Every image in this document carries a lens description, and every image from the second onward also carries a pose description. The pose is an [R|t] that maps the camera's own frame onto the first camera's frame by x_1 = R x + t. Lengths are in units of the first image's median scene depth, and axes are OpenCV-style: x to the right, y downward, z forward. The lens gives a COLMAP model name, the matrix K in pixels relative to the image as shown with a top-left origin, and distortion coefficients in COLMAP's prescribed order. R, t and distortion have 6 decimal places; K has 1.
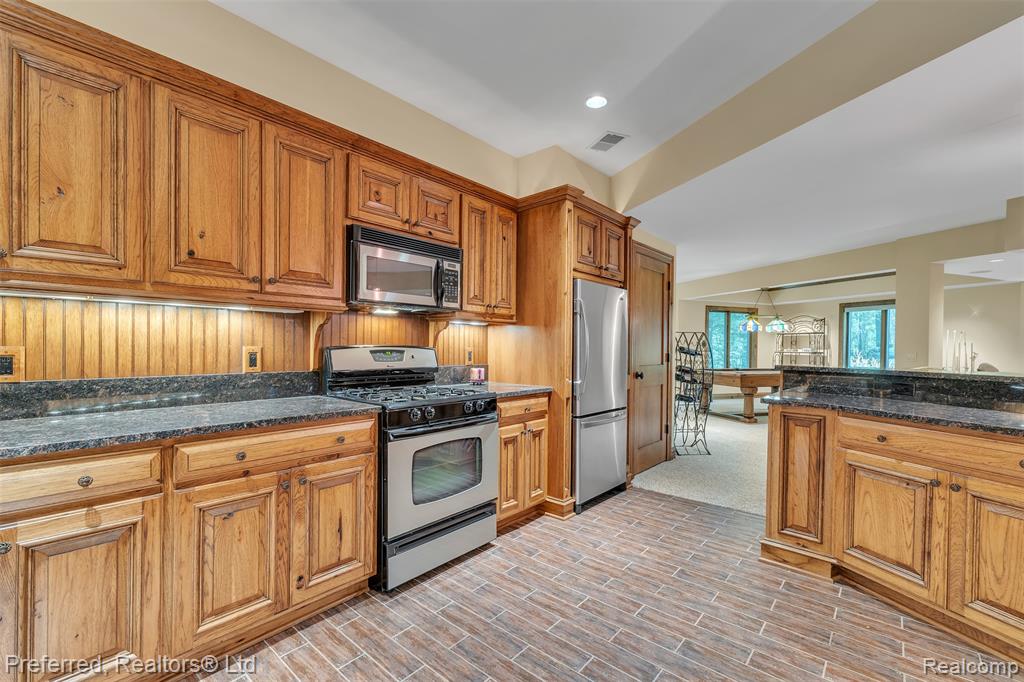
lens RADIAL K [[442.9, 0, 512.5], [0, 442.9, 347.3], [0, 0, 1]] dist [0.000841, 0.000177]
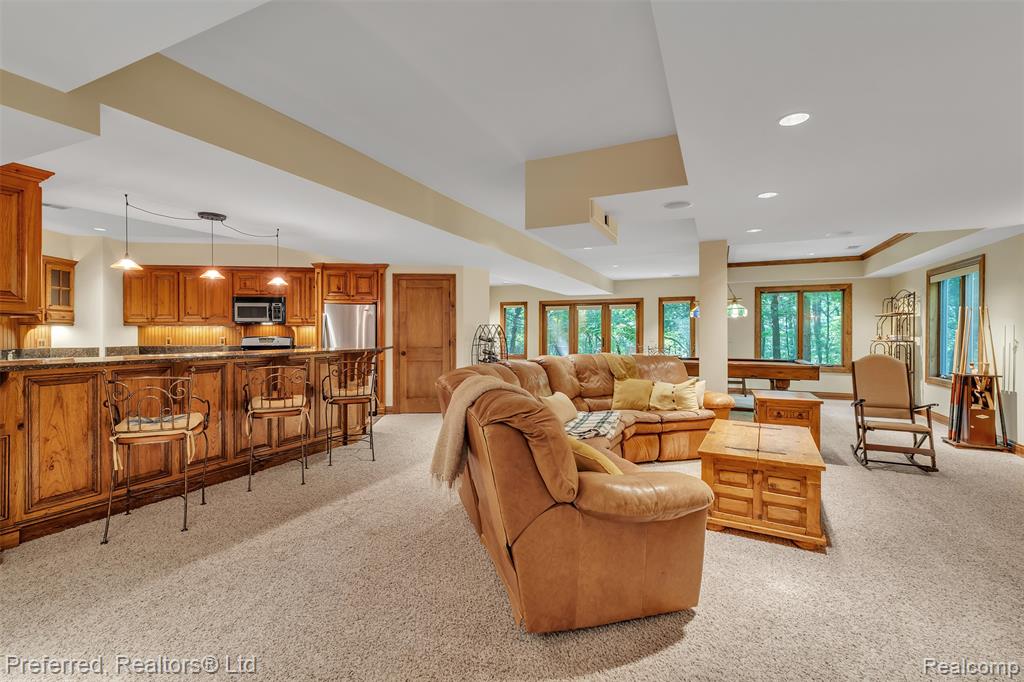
lens RADIAL K [[434.9, 0, 510.8], [0, 434.9, 336.7], [0, 0, 1]] dist [0.000968, 0.000032]
pose [[0.712460, -0.005781, -0.701689, 2.741899], [0.005140, 0.999982, -0.003020, 0.012560], [0.701694, -0.001455, 0.712477, 0.191888]]
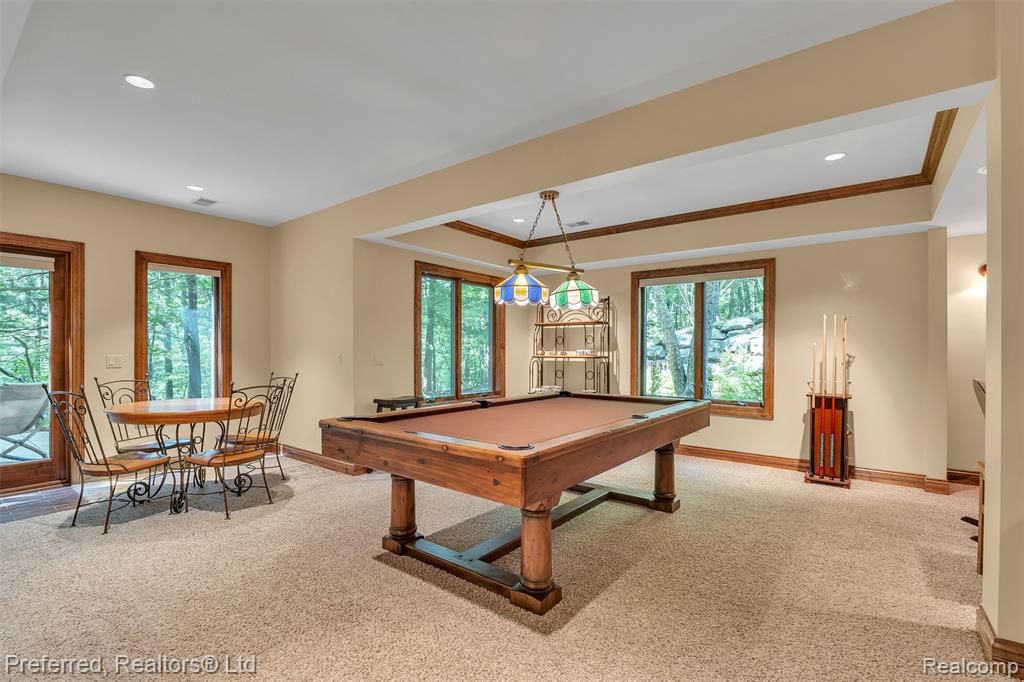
lens RADIAL K [[475.6, 0, 509.4], [0, 475.6, 353.1], [0, 0, 1]] dist [-0.002029, -0.000319]
pose [[0.841716, -0.013809, 0.539743, 0.969725], [0.009917, 0.999900, 0.010117, -0.001743], [-0.539829, -0.003163, 0.841769, 2.046077]]
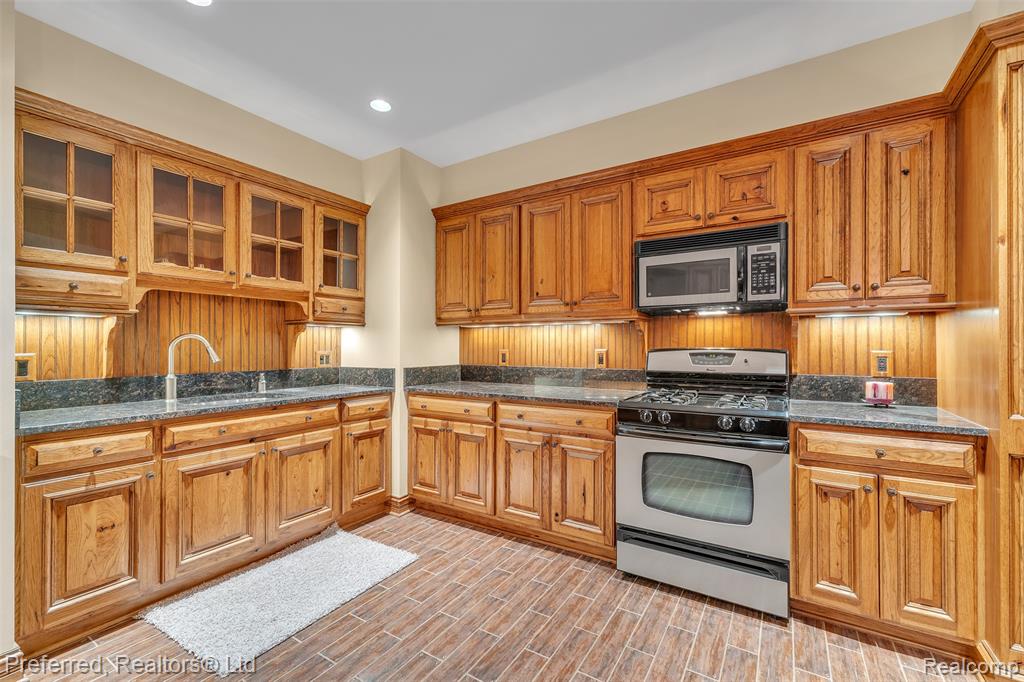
lens RADIAL K [[433.8, 0, 521.5], [0, 433.8, 343.3], [0, 0, 1]] dist [-0.000172, -0.000200]
pose [[0.143704, -0.014314, -0.989517, 0.623776], [-0.001320, 0.999892, -0.014656, -0.000364], [0.989620, 0.003412, 0.143670, 0.493007]]
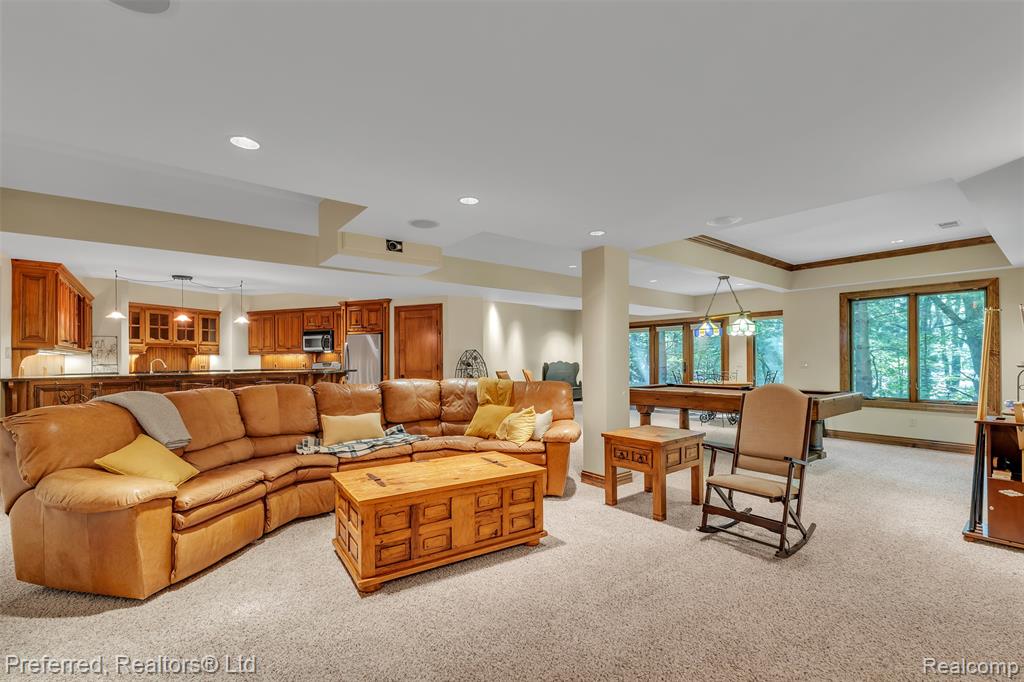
lens RADIAL K [[433.3, 0, 513.2], [0, 433.3, 357.5], [0, 0, 1]] dist [0.000135, -0.000007]
pose [[0.326330, -0.017868, -0.945087, 3.474319], [0.006772, 0.999840, -0.016565, 0.026981], [0.945232, -0.000994, 0.326399, 1.351036]]
